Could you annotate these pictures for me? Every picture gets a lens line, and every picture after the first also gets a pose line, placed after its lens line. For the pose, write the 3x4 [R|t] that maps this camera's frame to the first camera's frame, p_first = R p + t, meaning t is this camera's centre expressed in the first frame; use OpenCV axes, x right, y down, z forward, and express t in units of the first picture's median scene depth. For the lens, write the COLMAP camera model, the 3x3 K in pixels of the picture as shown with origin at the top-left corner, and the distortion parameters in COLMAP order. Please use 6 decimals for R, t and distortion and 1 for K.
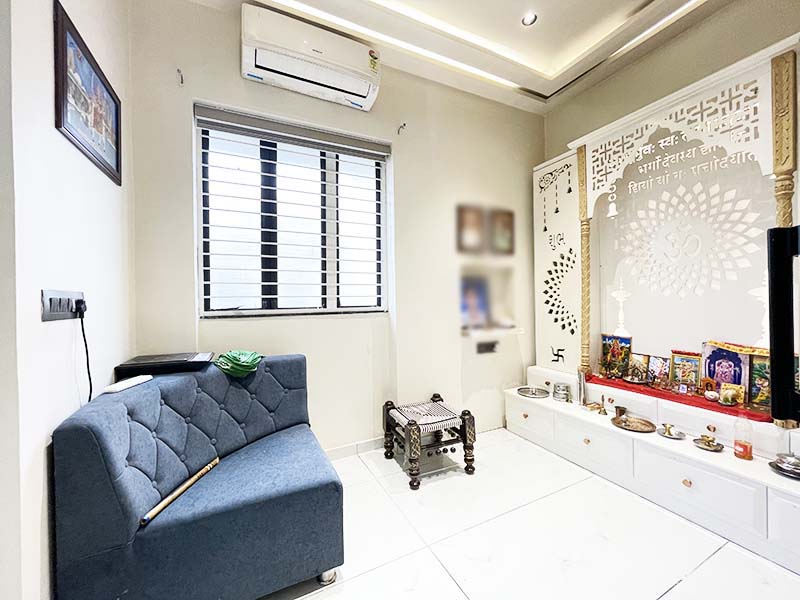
lens RADIAL K [[323.1, 0, 401.4], [0, 323.1, 298.0], [0, 0, 1]] dist [-0.000957, -0.000265]
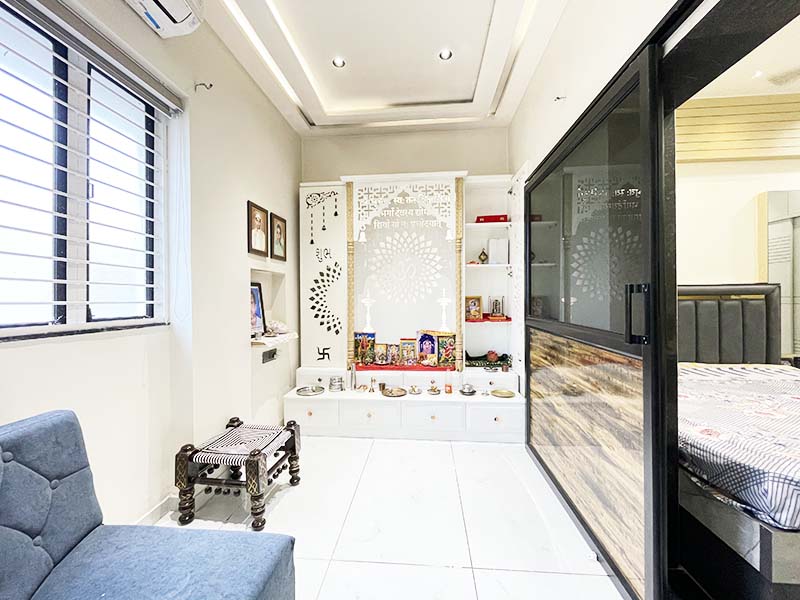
lens RADIAL K [[323.1, 0, 401.1], [0, 323.1, 298.7], [0, 0, 1]] dist [-0.000957, -0.000265]
pose [[0.514702, 0.010173, 0.857309, -0.405183], [0.000295, 0.999927, -0.012042, -0.005343], [-0.857369, 0.006451, 0.514662, 0.192569]]
